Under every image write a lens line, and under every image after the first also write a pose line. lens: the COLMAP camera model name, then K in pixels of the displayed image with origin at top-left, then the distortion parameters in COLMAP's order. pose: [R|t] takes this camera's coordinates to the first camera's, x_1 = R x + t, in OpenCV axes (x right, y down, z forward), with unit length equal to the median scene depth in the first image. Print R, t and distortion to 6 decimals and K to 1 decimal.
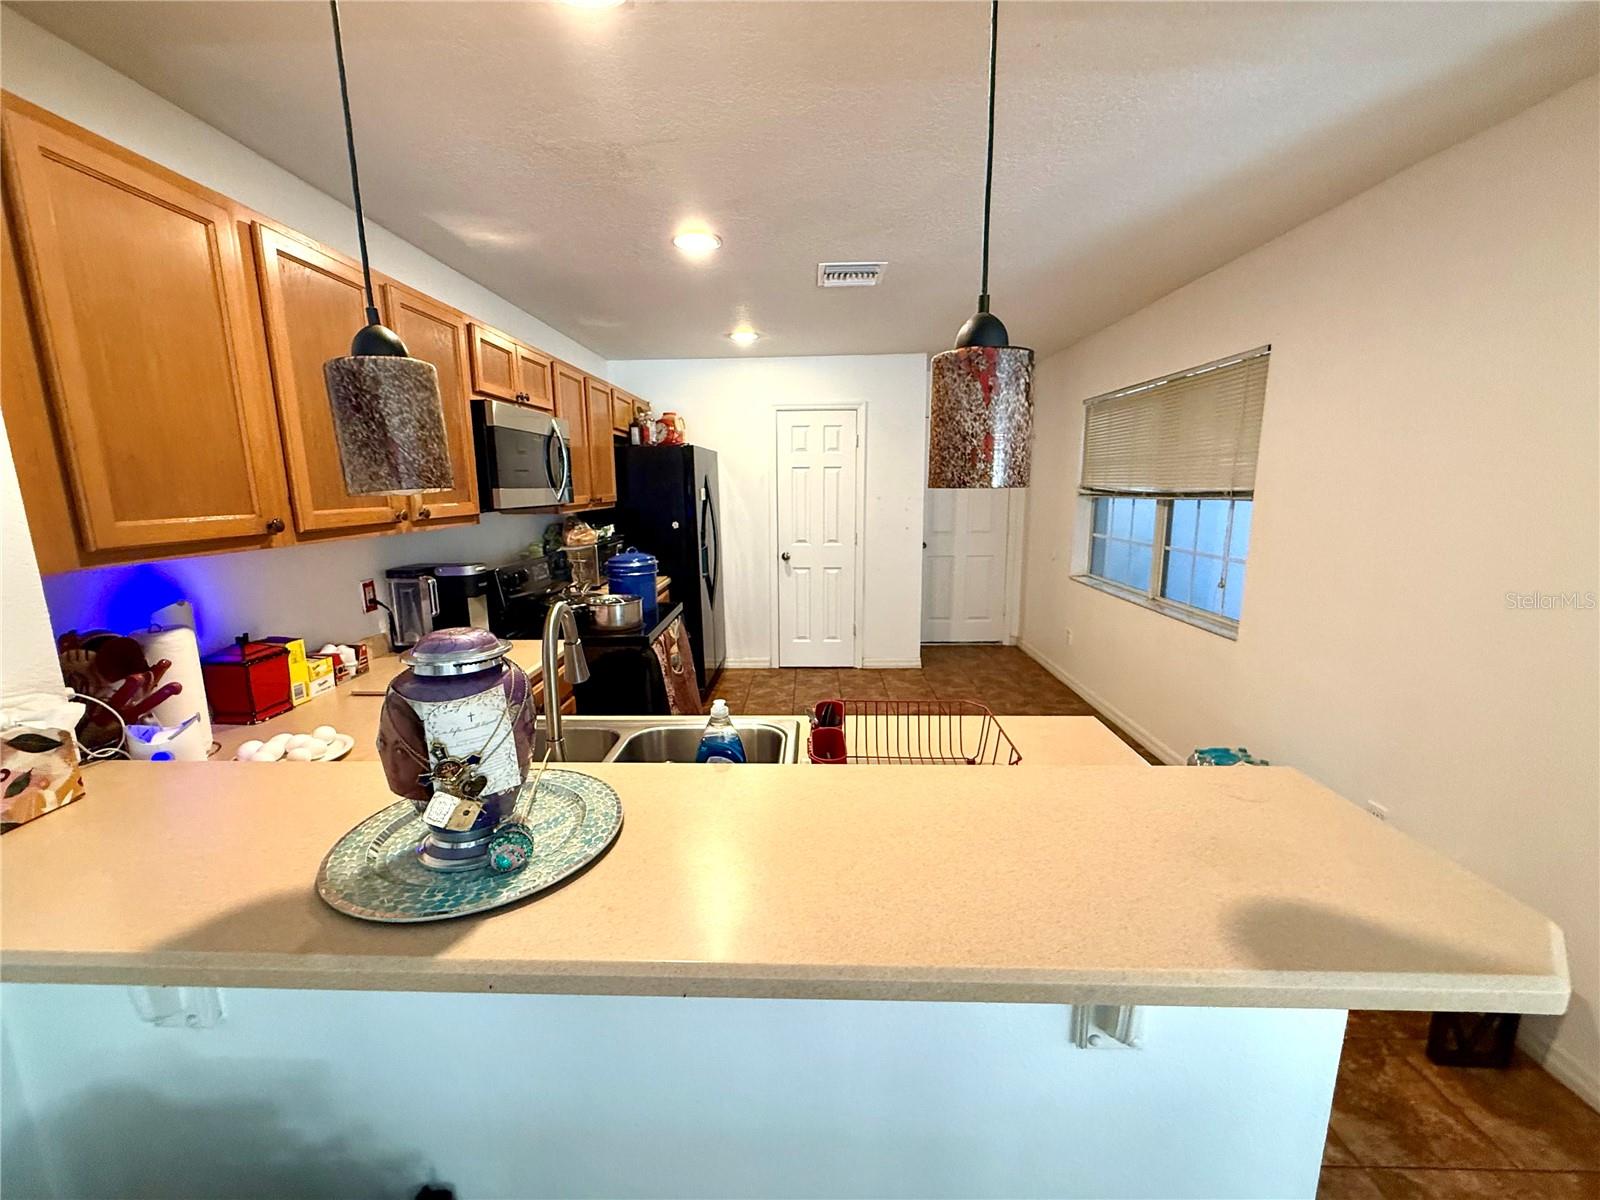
lens RADIAL K [[636.4, 0, 791.7], [0, 636.4, 599.4], [0, 0, 1]] dist [0.001060, -0.000381]
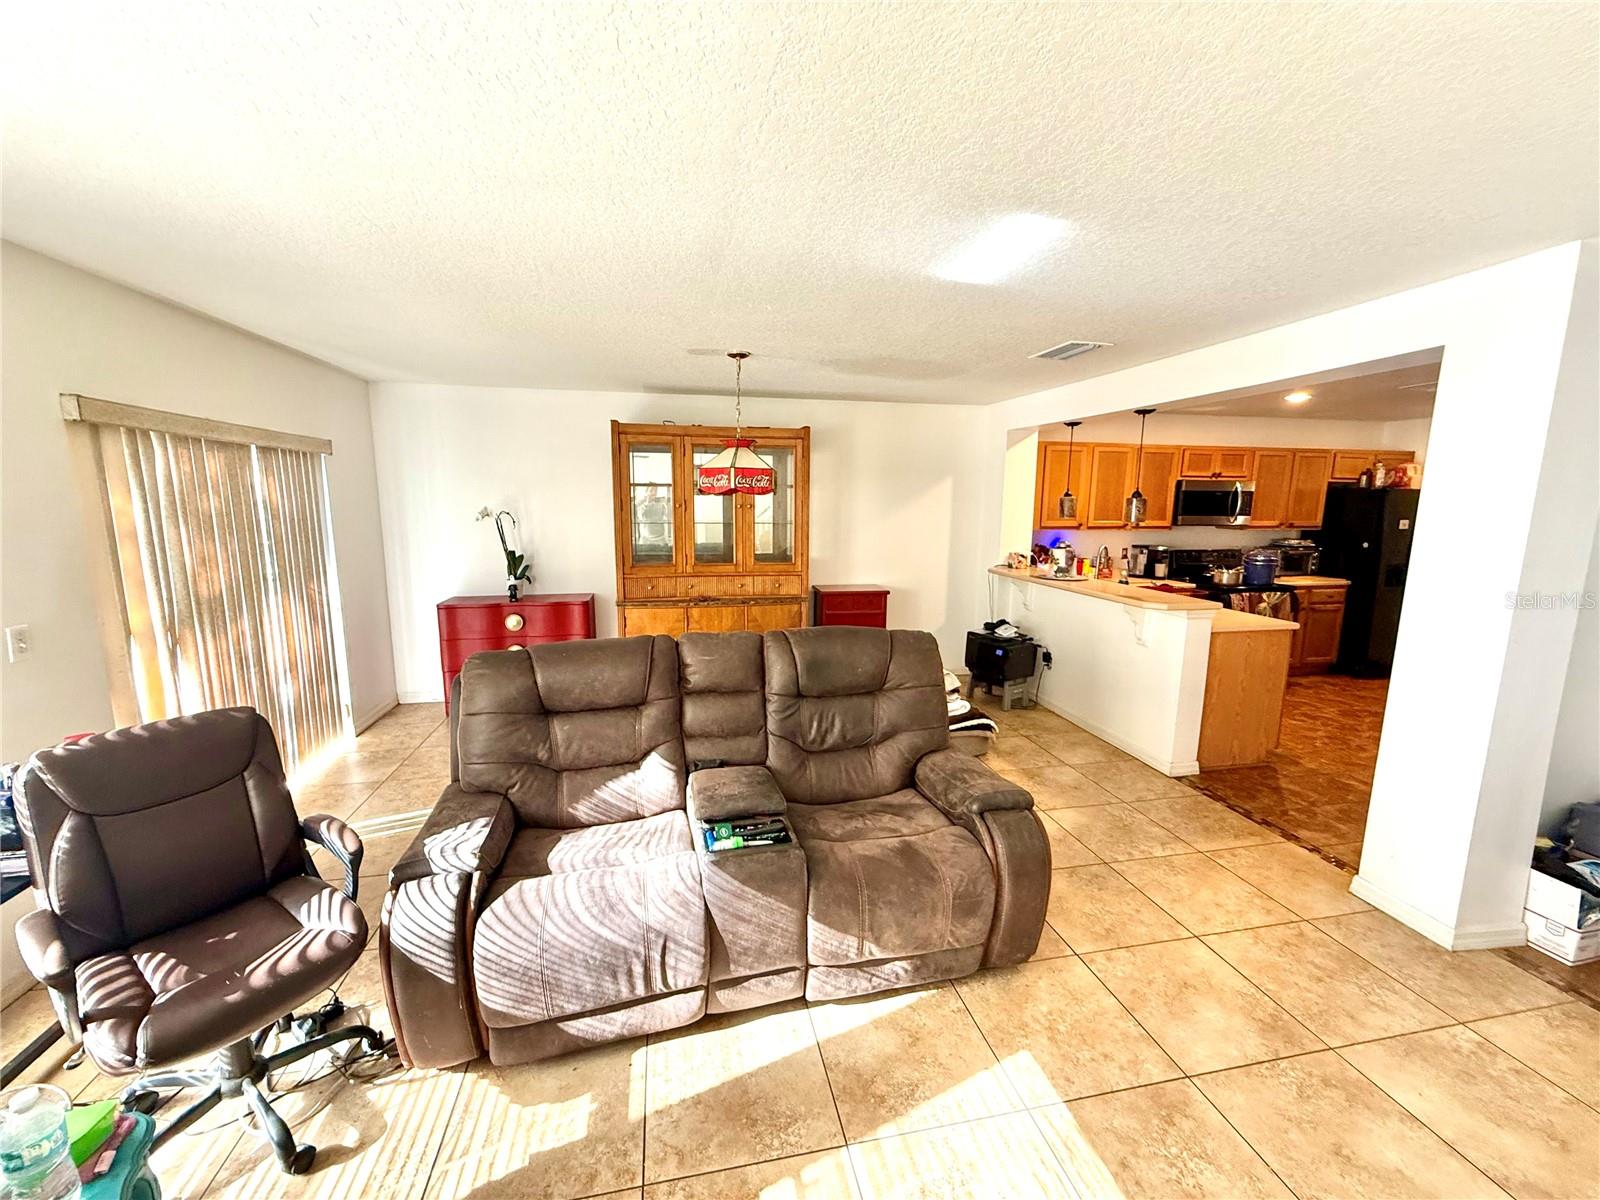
lens RADIAL K [[636.4, 0, 798.5], [0, 636.4, 600.4], [0, 0, 1]] dist [0.001060, -0.000381]
pose [[0.235714, 0.165591, -0.957611, 0.840951], [-0.184477, 0.975084, 0.123204, 0.056979], [0.954153, 0.147617, 0.260389, -0.514537]]
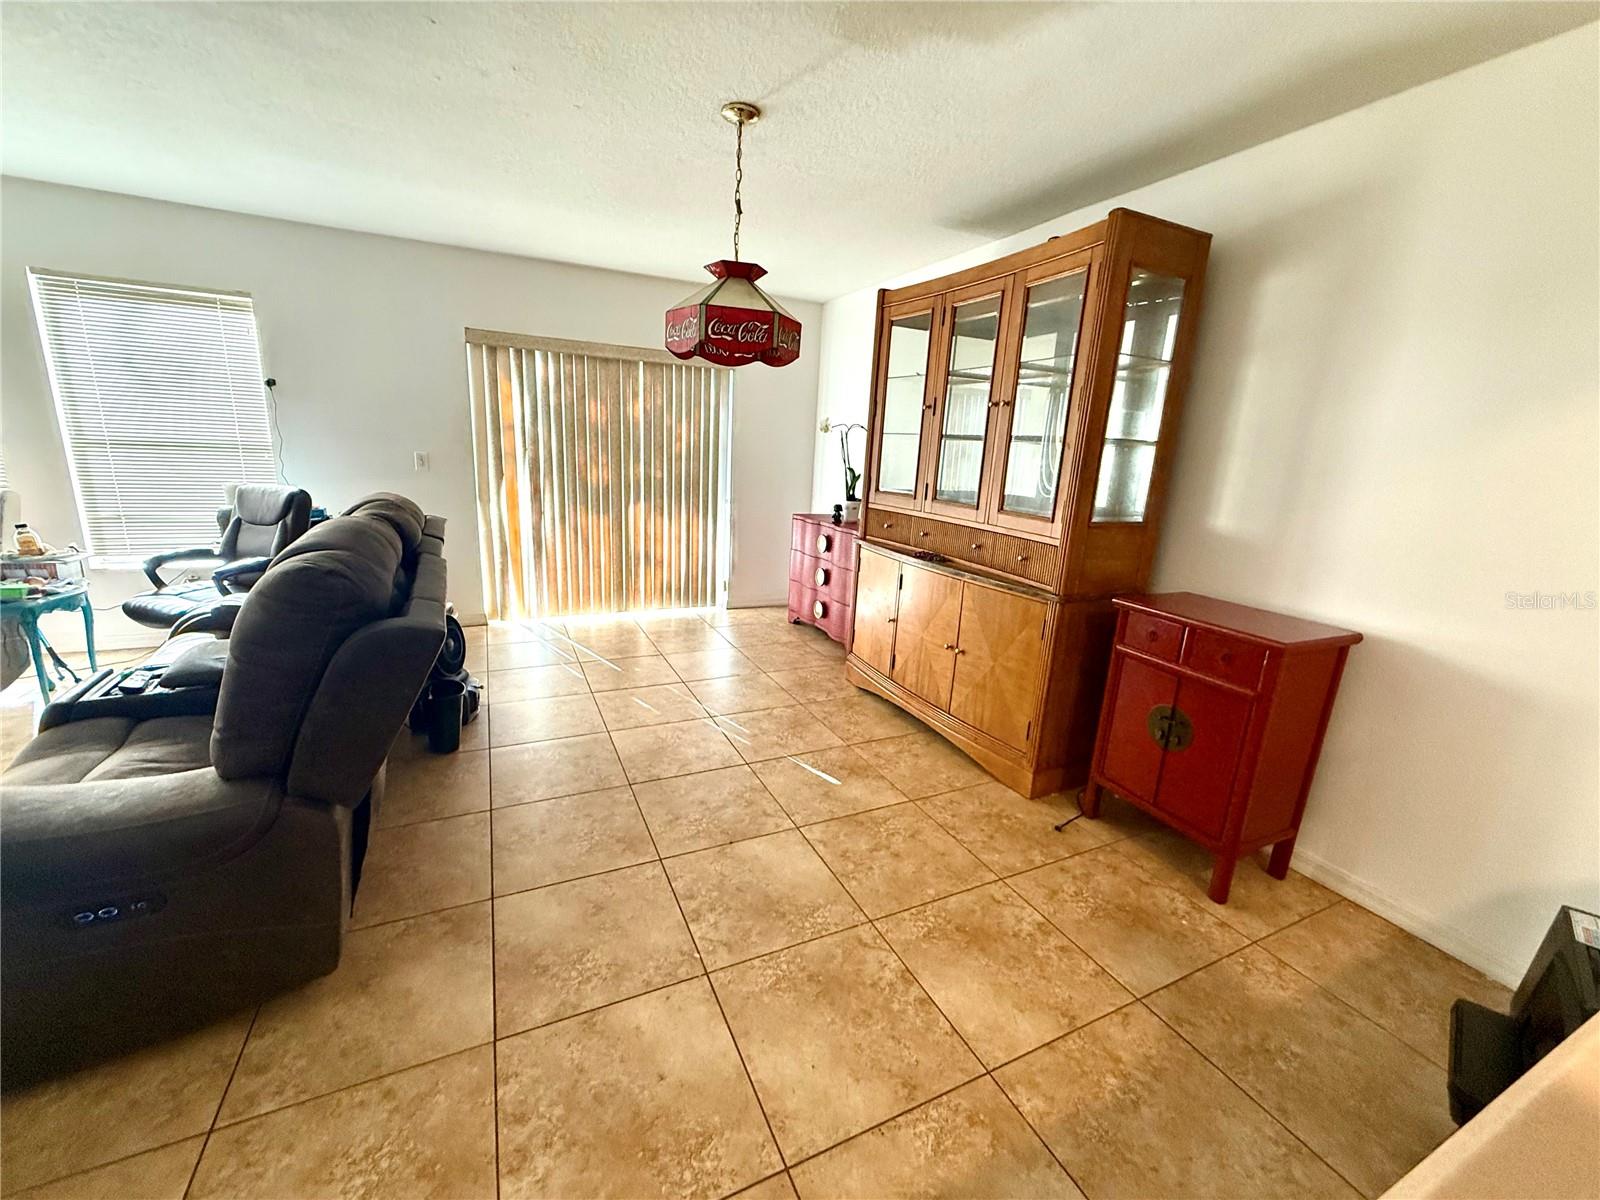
lens RADIAL K [[636.4, 0, 793.4], [0, 636.4, 601.6], [0, 0, 1]] dist [0.001060, -0.000381]
pose [[-0.890092, 0.079311, -0.448826, 0.206263], [-0.118664, 0.910457, 0.396215, 0.006813], [0.440062, 0.405928, -0.800980, 0.128679]]
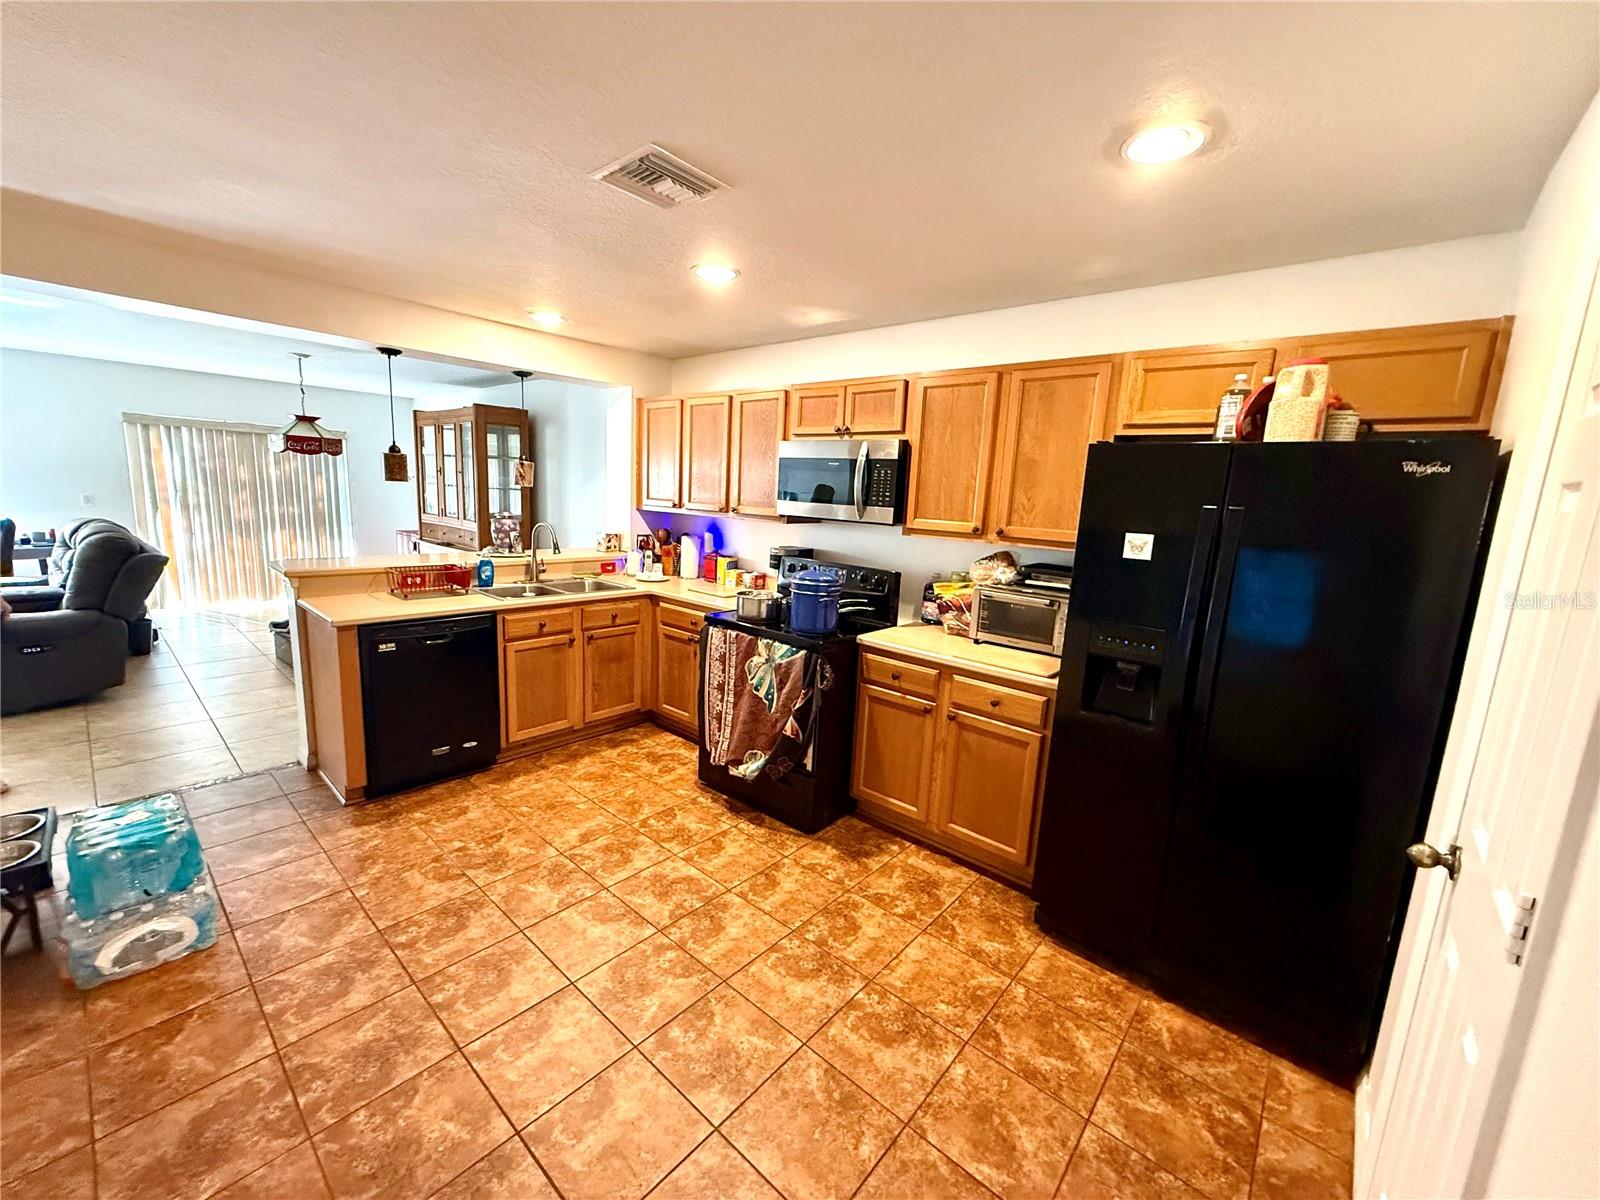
lens RADIAL K [[636.4, 0, 795.1], [0, 636.4, 599.6], [0, 0, 1]] dist [0.001060, -0.000381]
pose [[-0.633634, 0.110597, -0.765687, 0.363040], [-0.180451, 0.941300, 0.285292, -0.209780], [0.752294, 0.318939, -0.576482, 1.062708]]
